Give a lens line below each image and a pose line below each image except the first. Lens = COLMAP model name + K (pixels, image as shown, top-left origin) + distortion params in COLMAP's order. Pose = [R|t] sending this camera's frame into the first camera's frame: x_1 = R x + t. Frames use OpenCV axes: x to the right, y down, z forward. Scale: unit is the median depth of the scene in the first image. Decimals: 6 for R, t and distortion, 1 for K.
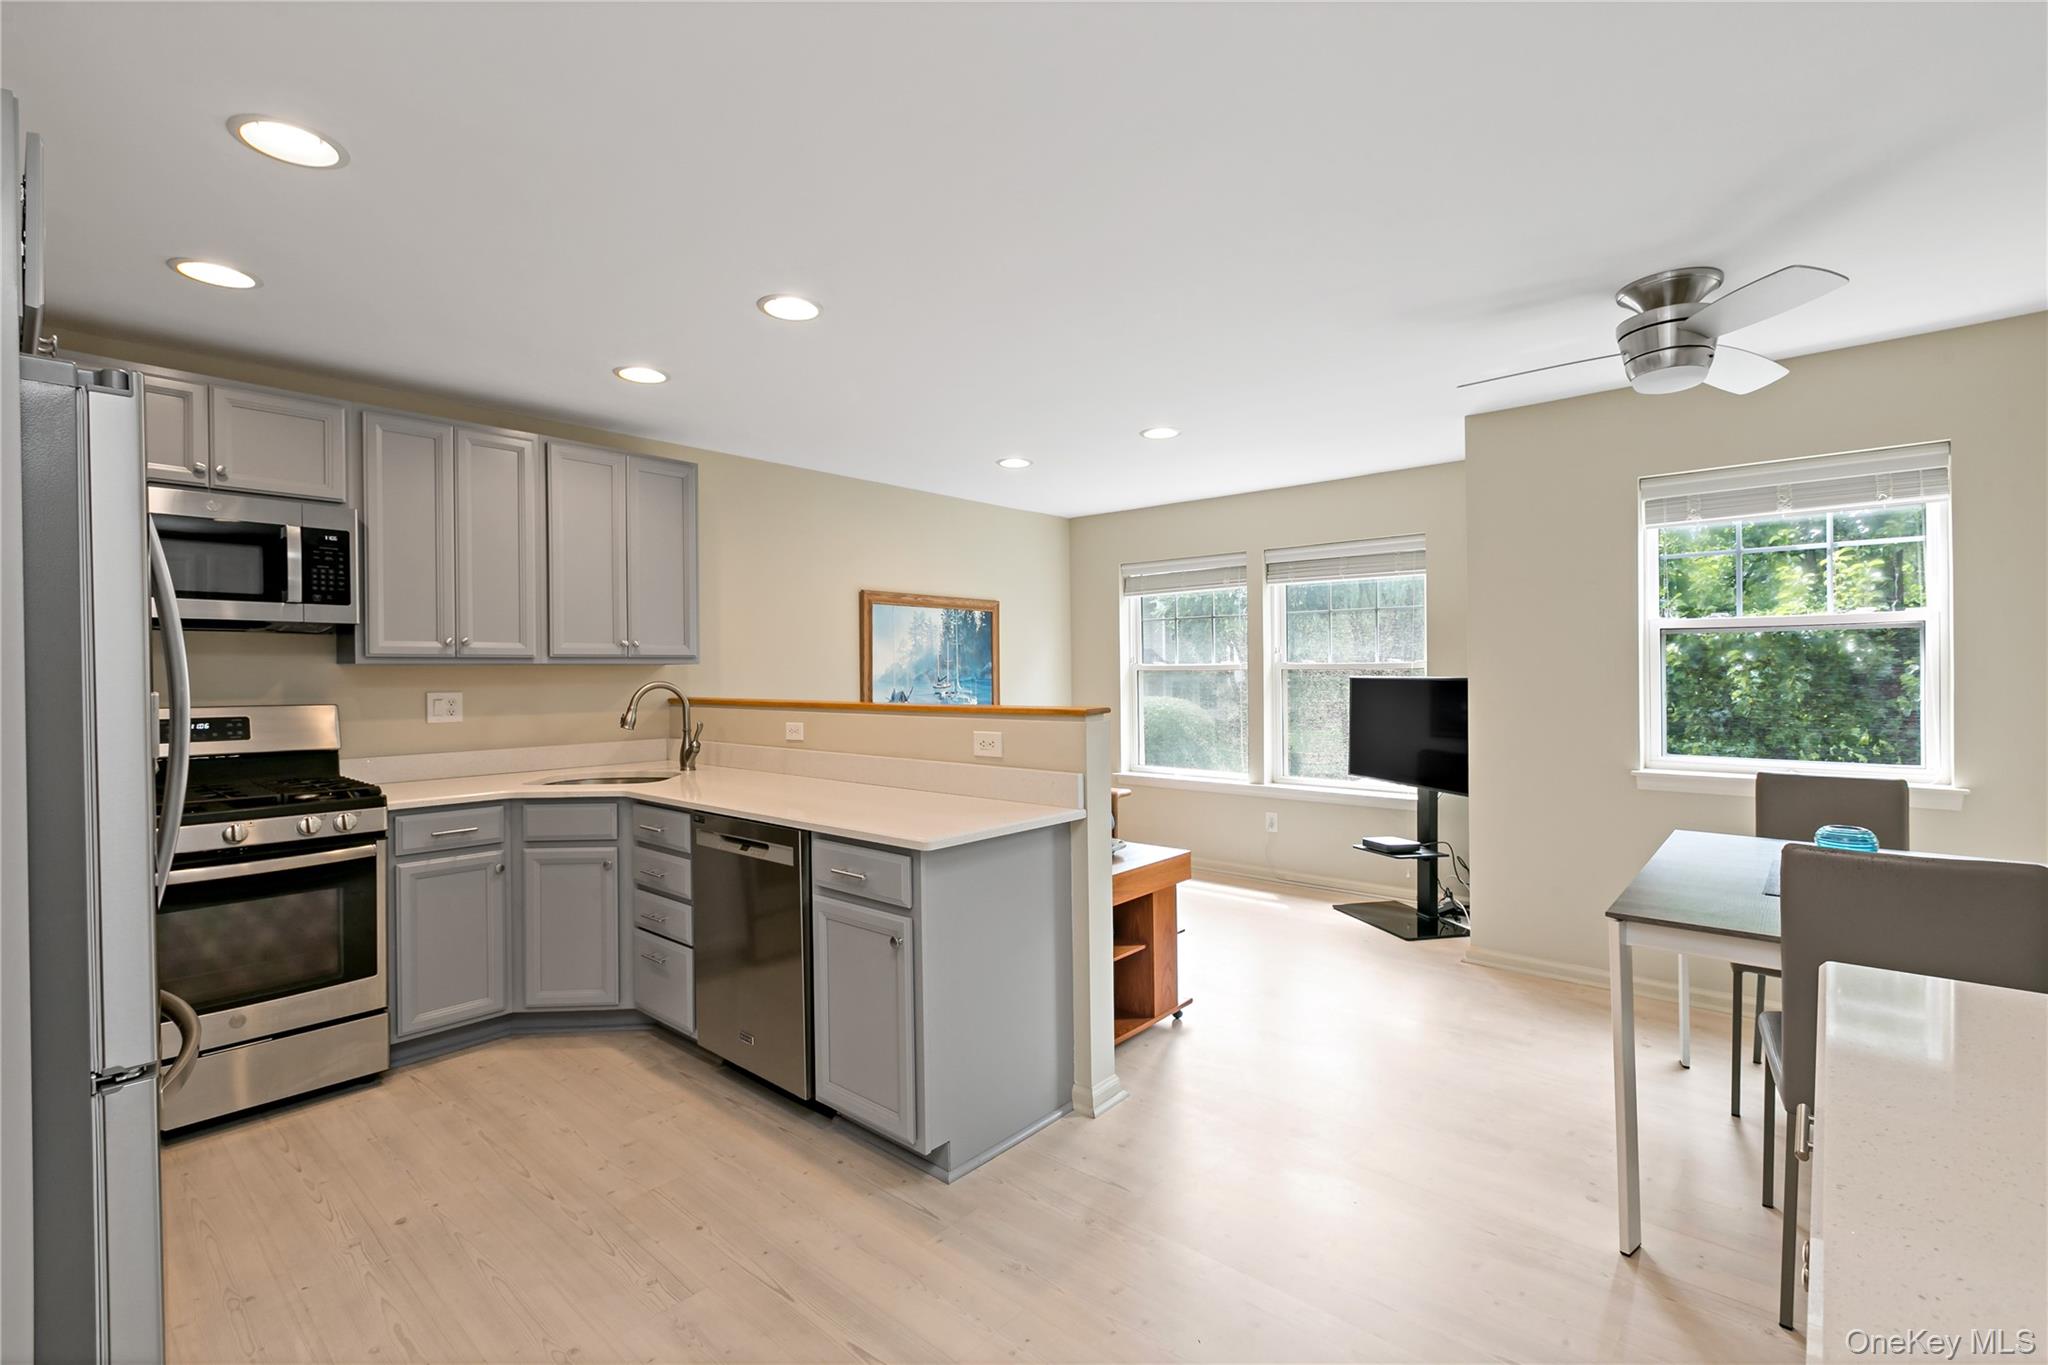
lens RADIAL K [[930.5, 0, 1010.5], [0, 930.5, 664.8], [0, 0, 1]] dist [0.000454, -0.000233]
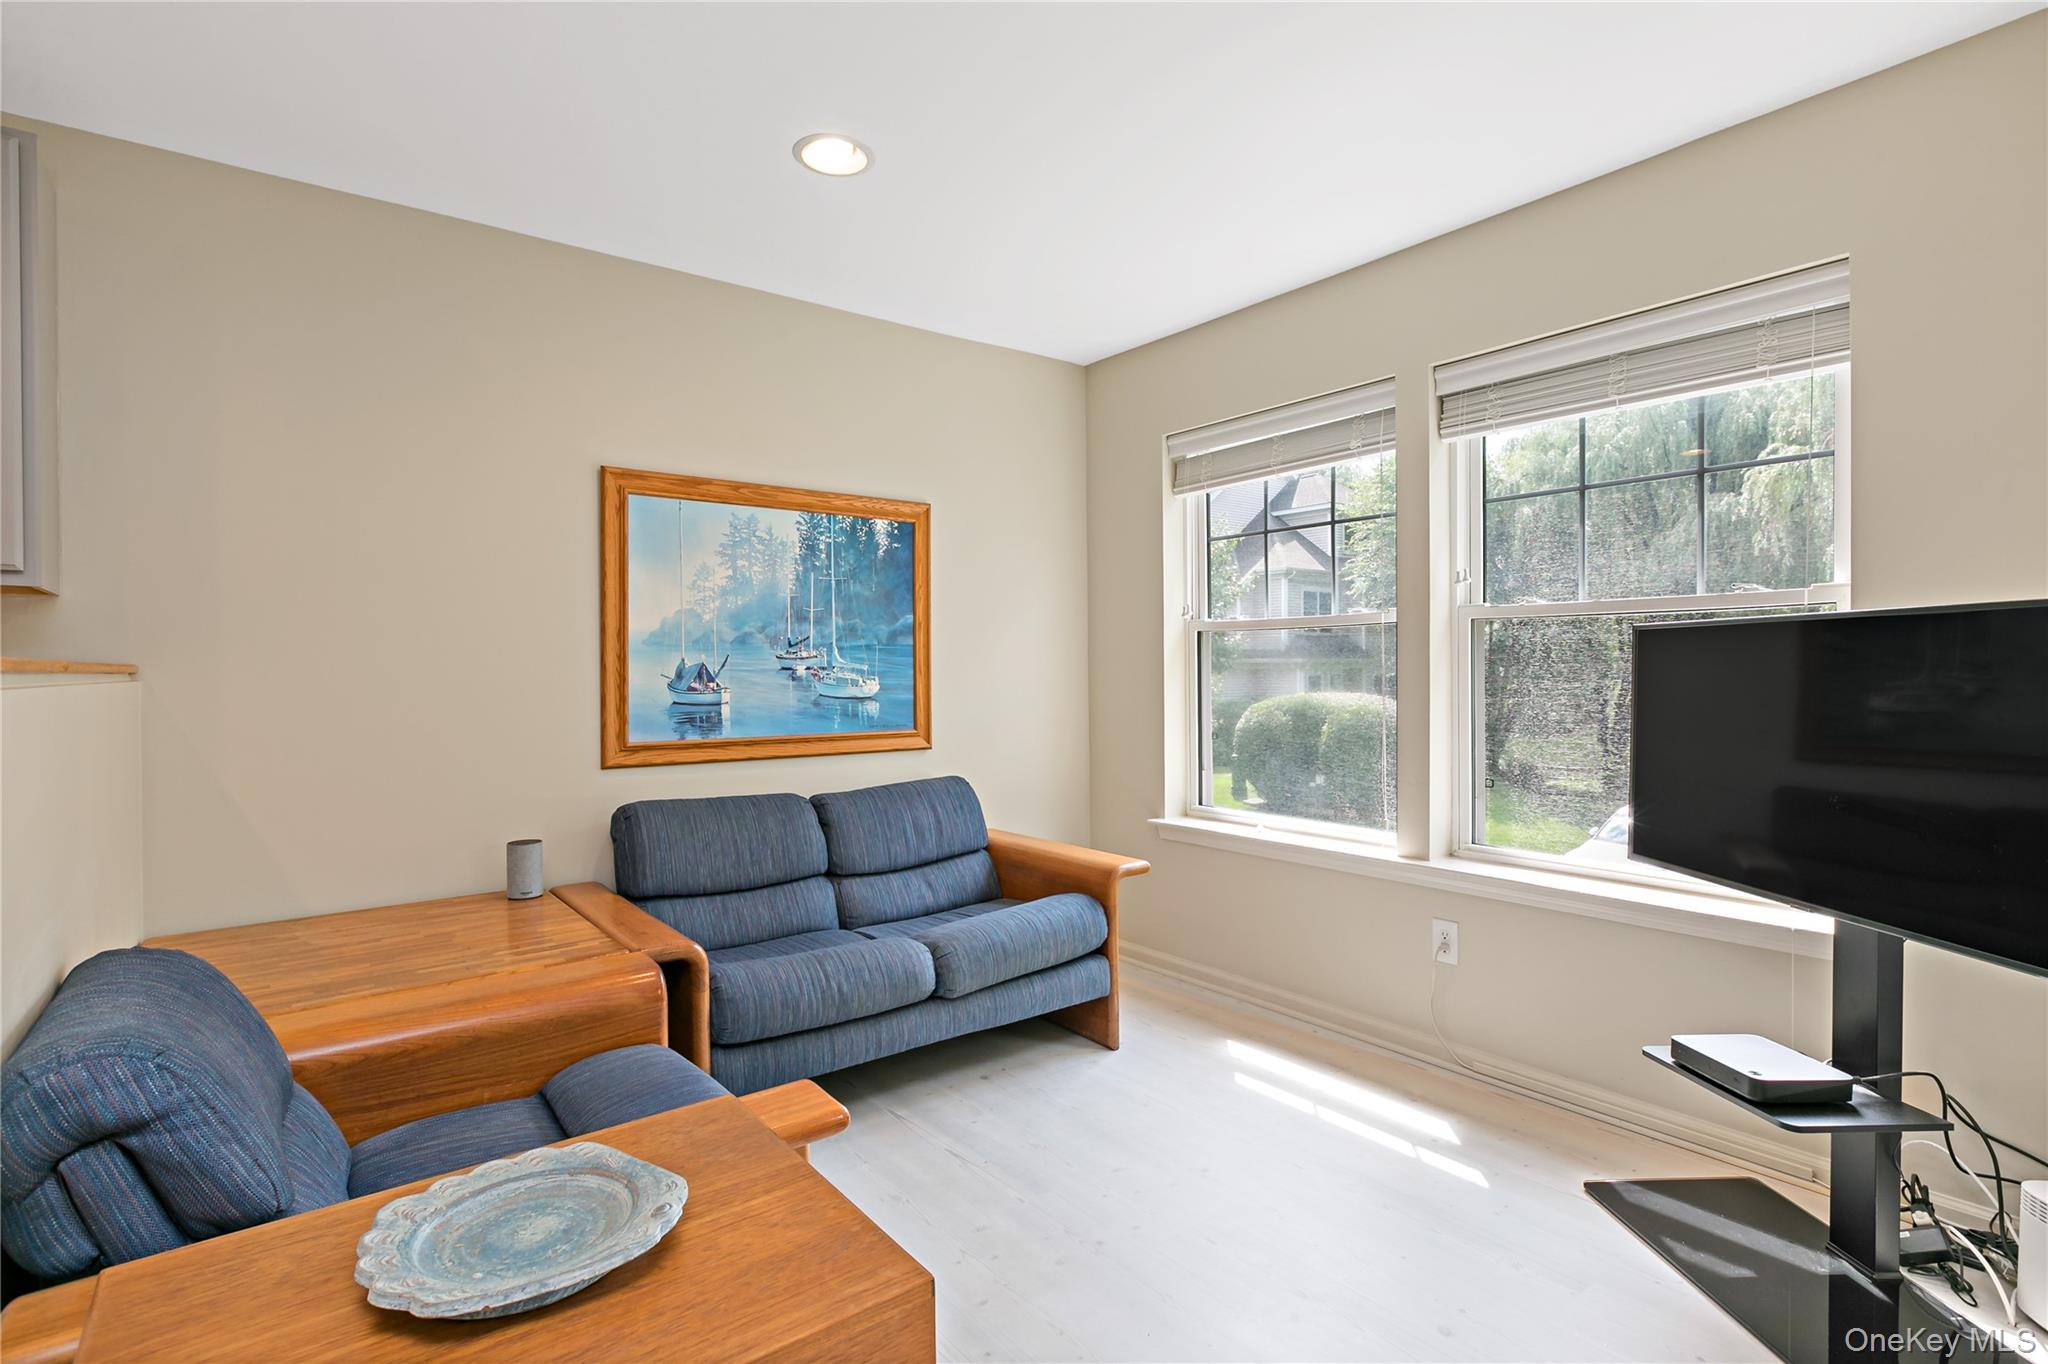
lens RADIAL K [[959.2, 0, 1034.1], [0, 959.2, 686.5], [0, 0, 1]] dist [-0.008393, 0.000303]
pose [[0.982650, 0.003156, -0.185443, 0.229306], [0.001278, 0.999716, 0.023786, 0.039001], [0.185465, -0.023611, 0.982367, 0.675126]]
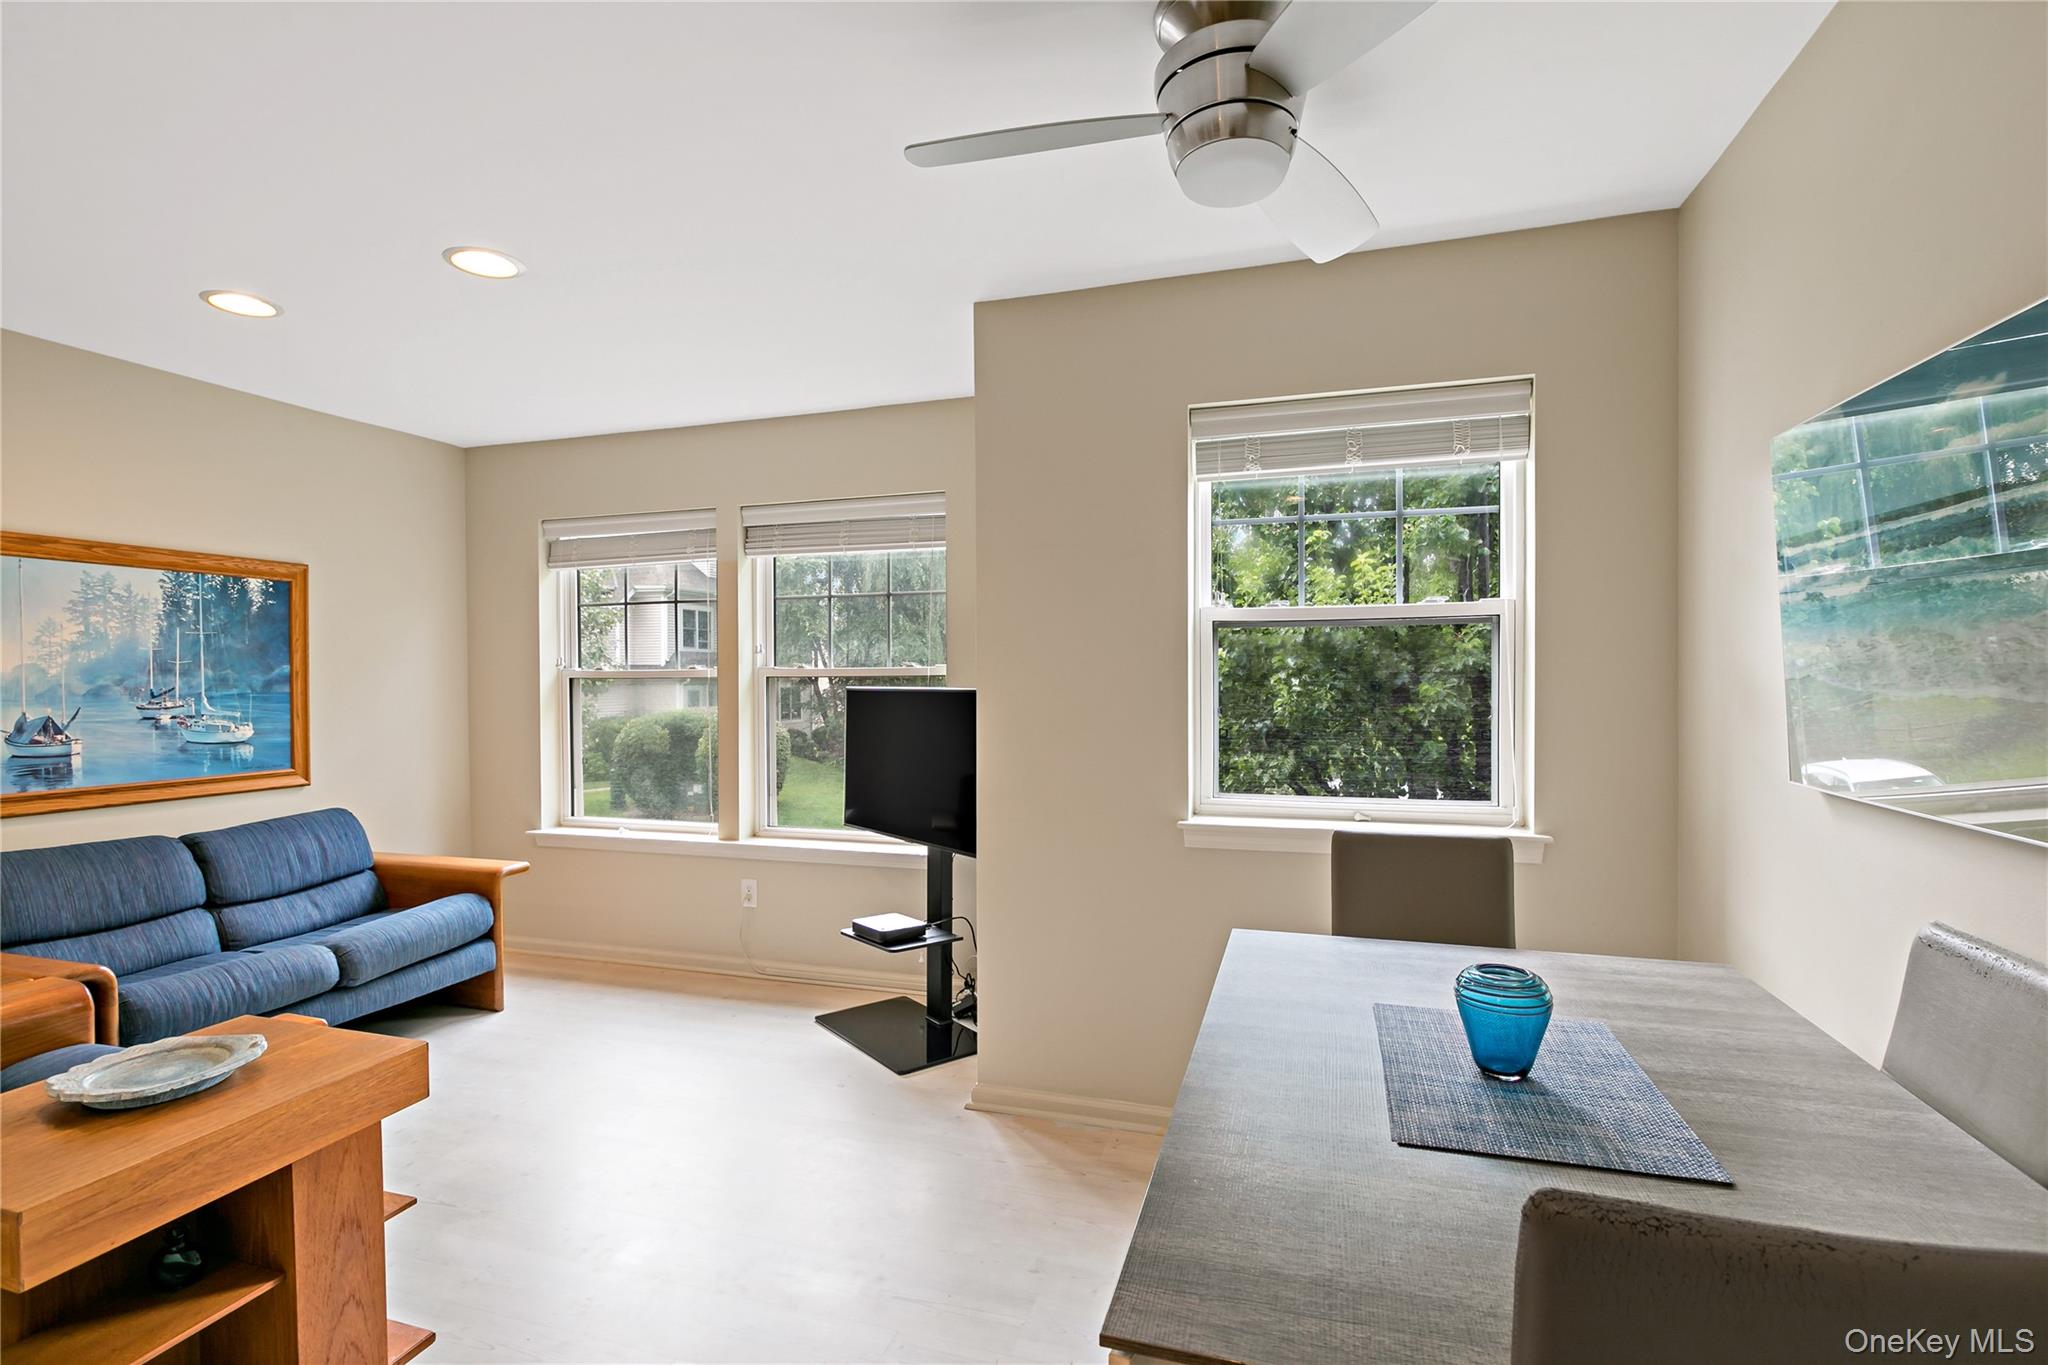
lens RADIAL K [[959.2, 0, 1020.0], [0, 959.2, 681.8], [0, 0, 1]] dist [-0.008393, 0.000303]
pose [[0.914280, -0.001690, 0.405080, 0.241148], [-0.002973, 0.999936, 0.010881, 0.000400], [-0.405073, -0.011153, 0.914216, 0.352182]]
